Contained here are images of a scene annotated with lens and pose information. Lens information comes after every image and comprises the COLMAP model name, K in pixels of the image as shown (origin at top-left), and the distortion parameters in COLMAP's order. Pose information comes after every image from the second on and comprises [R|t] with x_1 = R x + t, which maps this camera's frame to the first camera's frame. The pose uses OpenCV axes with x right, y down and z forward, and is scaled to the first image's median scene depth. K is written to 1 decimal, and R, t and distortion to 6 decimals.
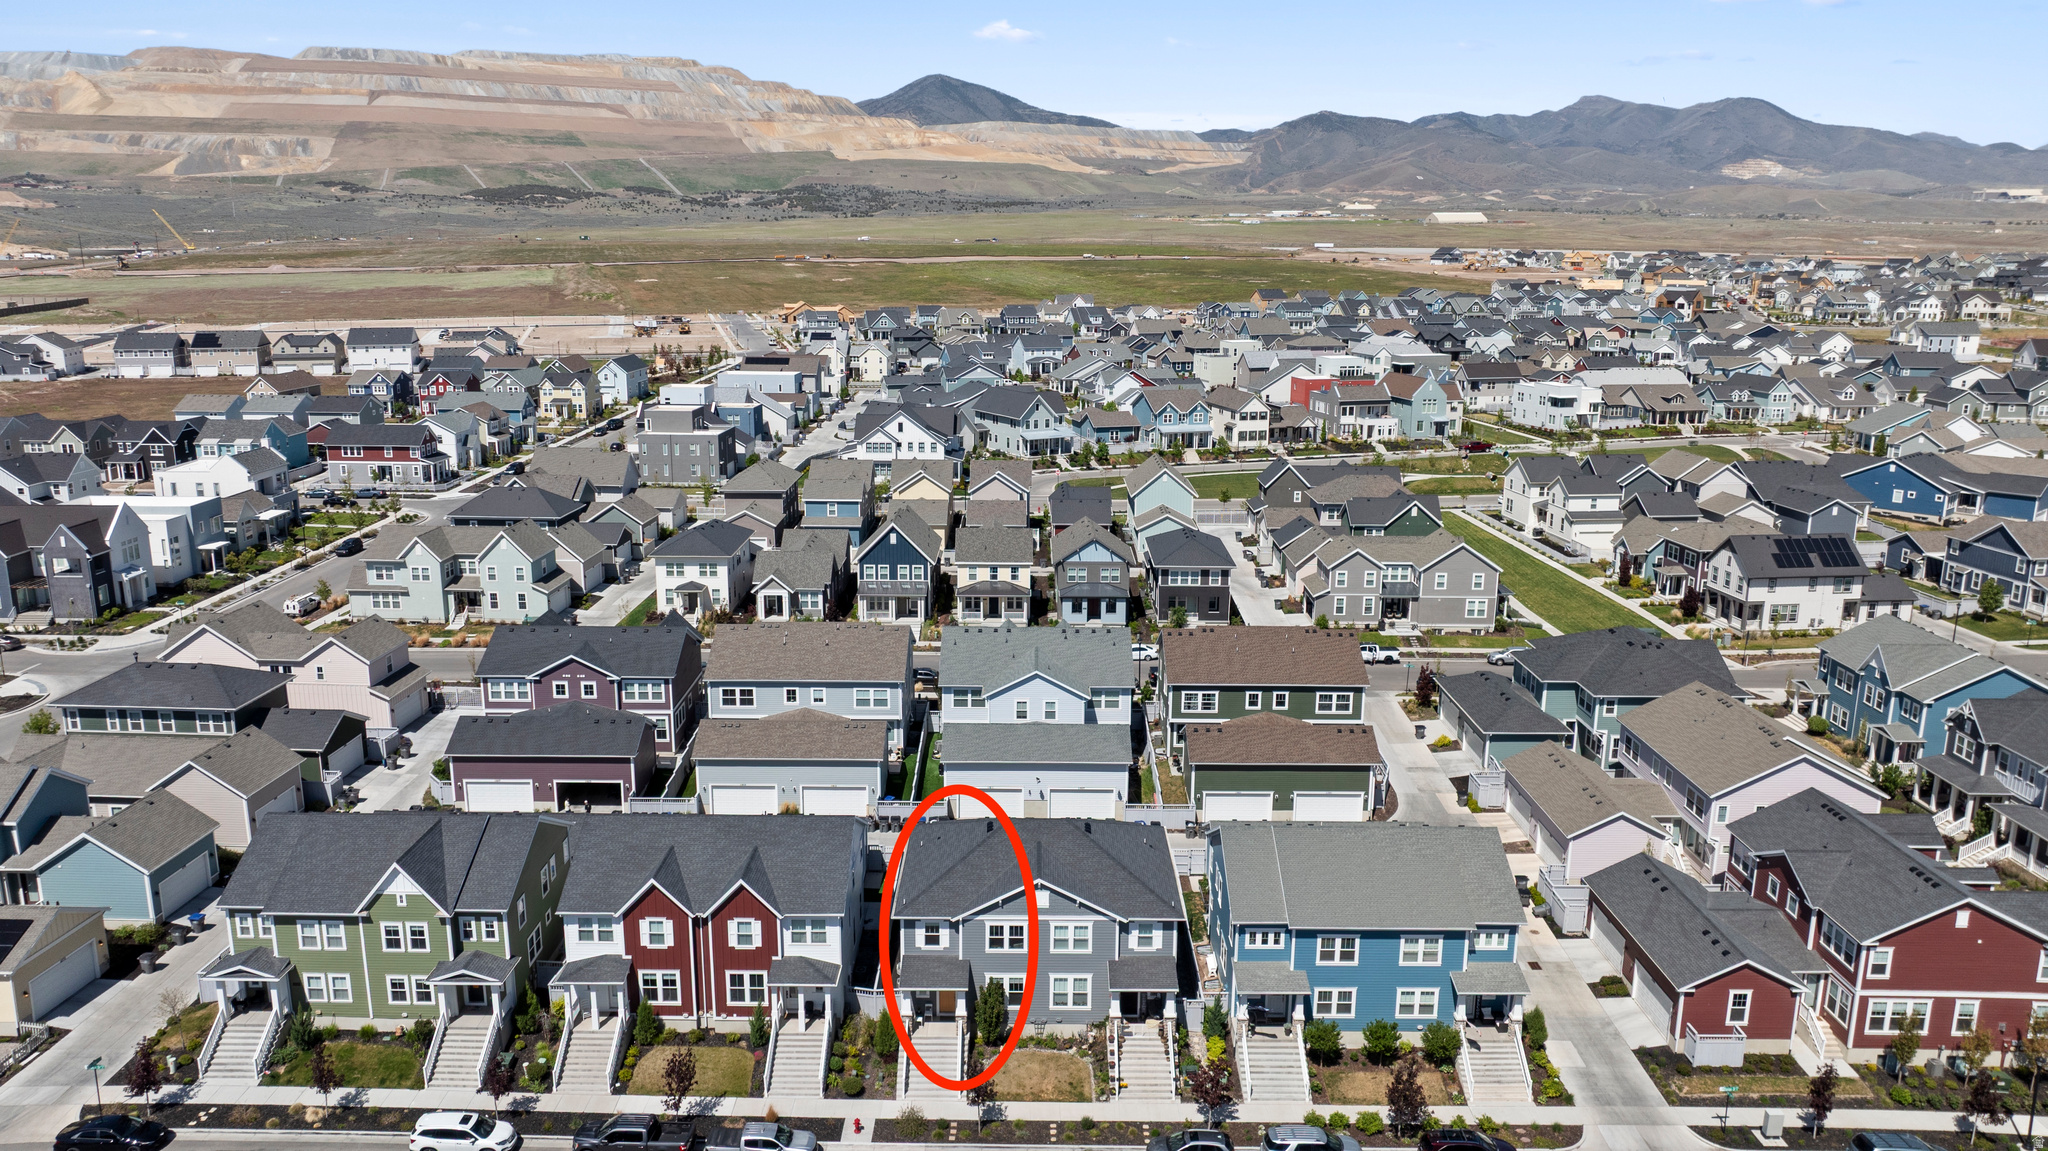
lens RADIAL K [[1457.1, 0, 1022.7], [0, 1457.1, 566.5], [0, 0, 1]] dist [-0.021032, 0.004631]
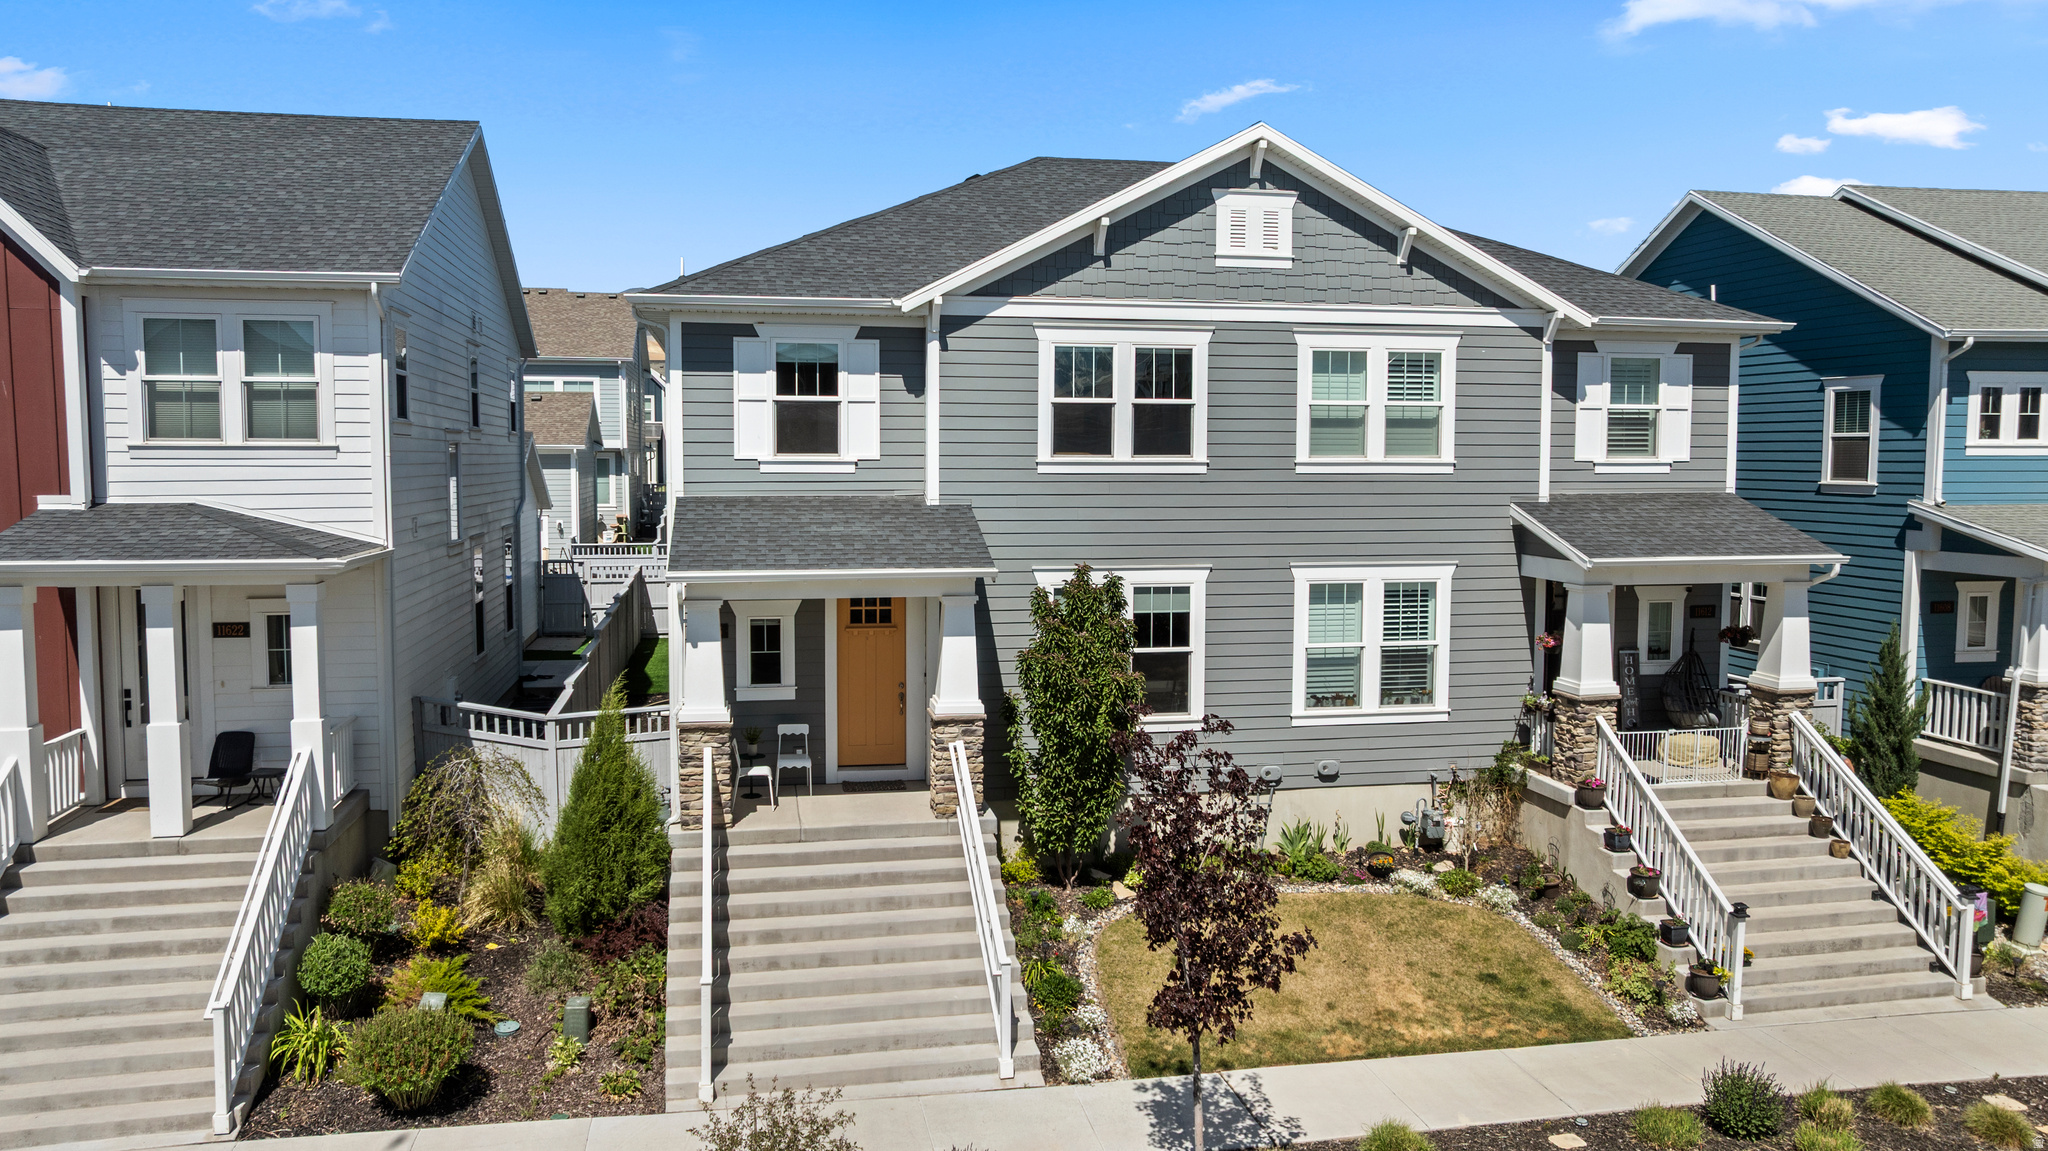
lens RADIAL K [[1457.1, 0, 1022.7], [0, 1457.1, 566.5], [0, 0, 1]] dist [-0.021032, 0.004631]
pose [[0.980965, -0.018728, 0.193277, -0.074063], [0.046372, 0.989134, -0.139513, 0.313553], [-0.188564, 0.145820, 0.971175, 0.773877]]
